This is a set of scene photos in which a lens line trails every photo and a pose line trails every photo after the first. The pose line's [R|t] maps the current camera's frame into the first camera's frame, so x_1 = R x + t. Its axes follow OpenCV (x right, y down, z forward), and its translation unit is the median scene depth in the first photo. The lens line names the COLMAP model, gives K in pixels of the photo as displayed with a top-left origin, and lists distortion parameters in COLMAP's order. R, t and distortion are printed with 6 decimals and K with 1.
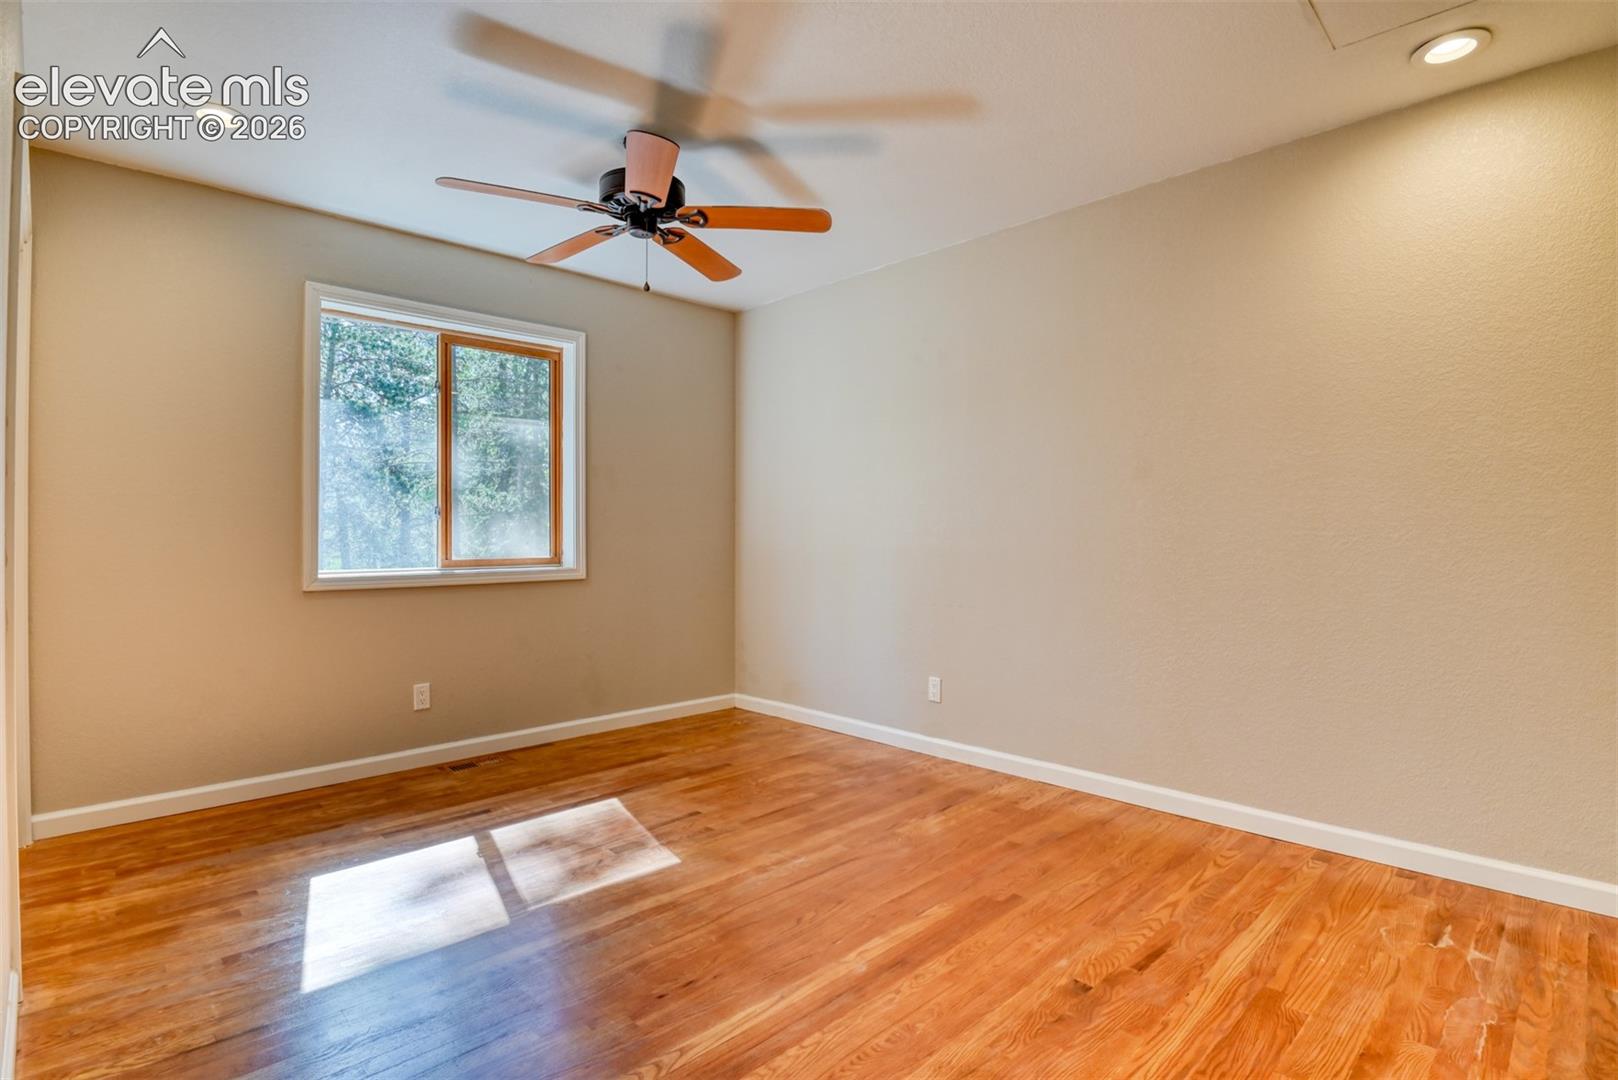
lens RADIAL K [[797.5, 0, 813.7], [0, 797.5, 535.0], [0, 0, 1]] dist [-0.024301, -0.004864]
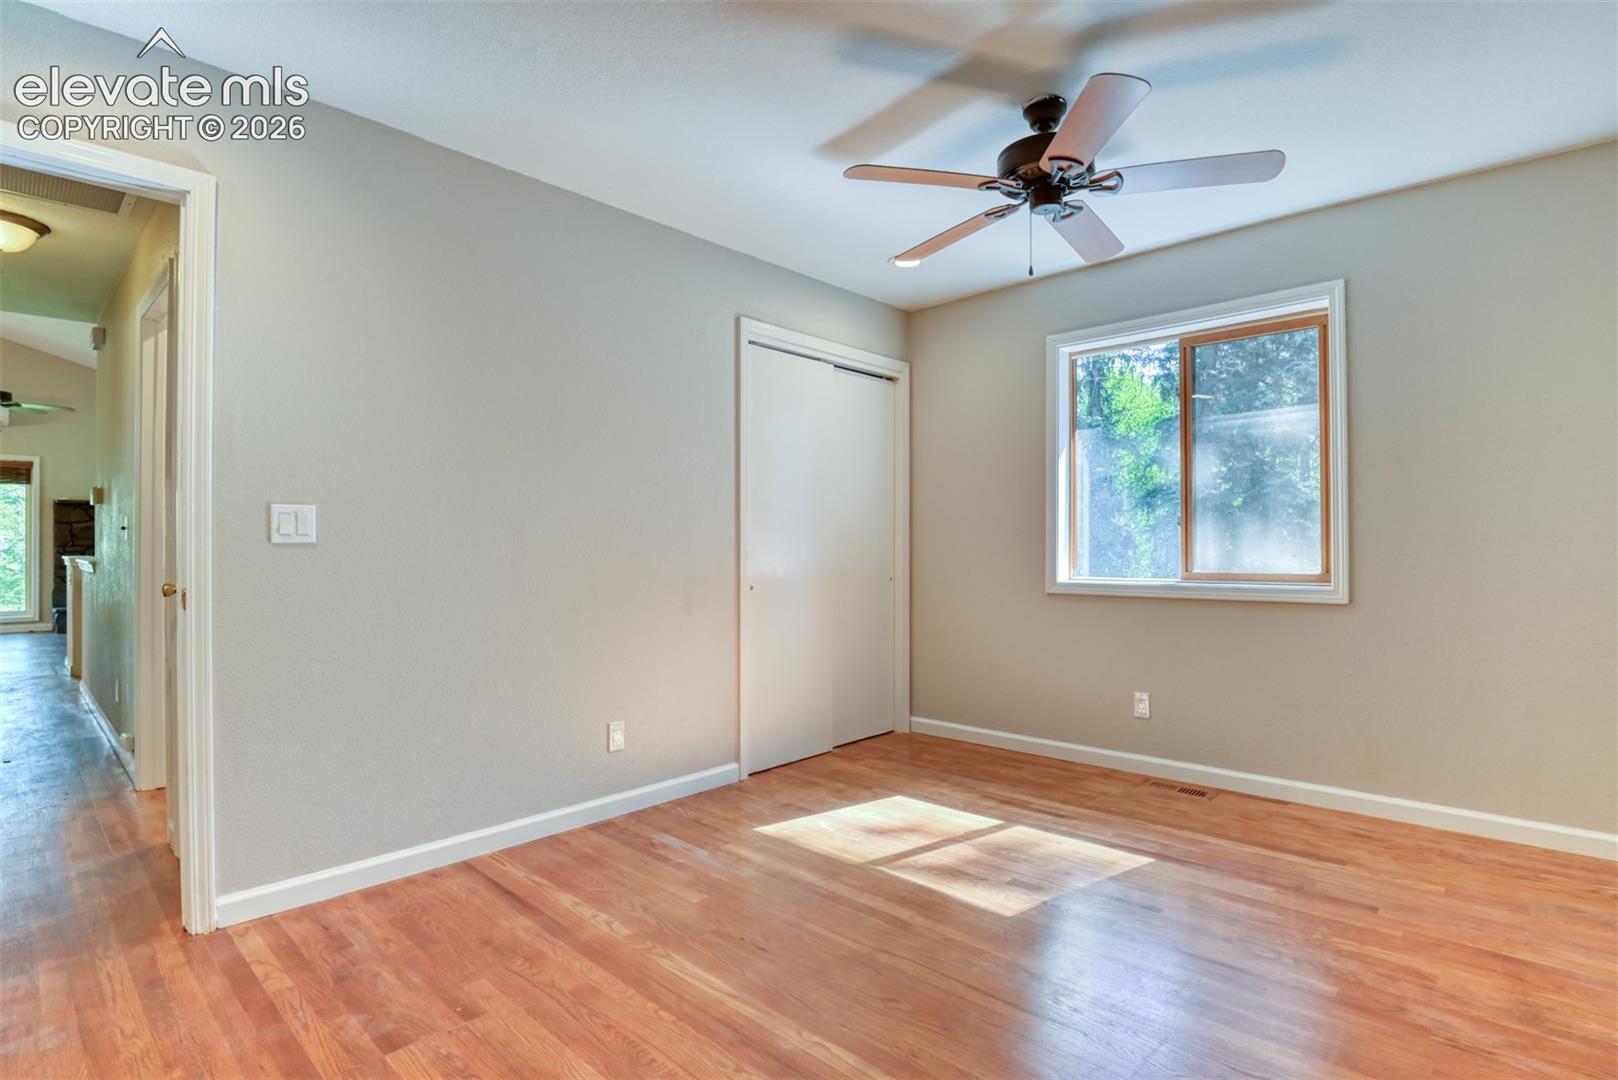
lens RADIAL K [[797.5, 0, 818.3], [0, 797.5, 542.6], [0, 0, 1]] dist [-0.024301, -0.004864]
pose [[0.033941, -0.003549, -0.999418, 0.598680], [0.003802, 0.999987, -0.003422, -0.003330], [0.999417, -0.003684, 0.033954, 0.643708]]
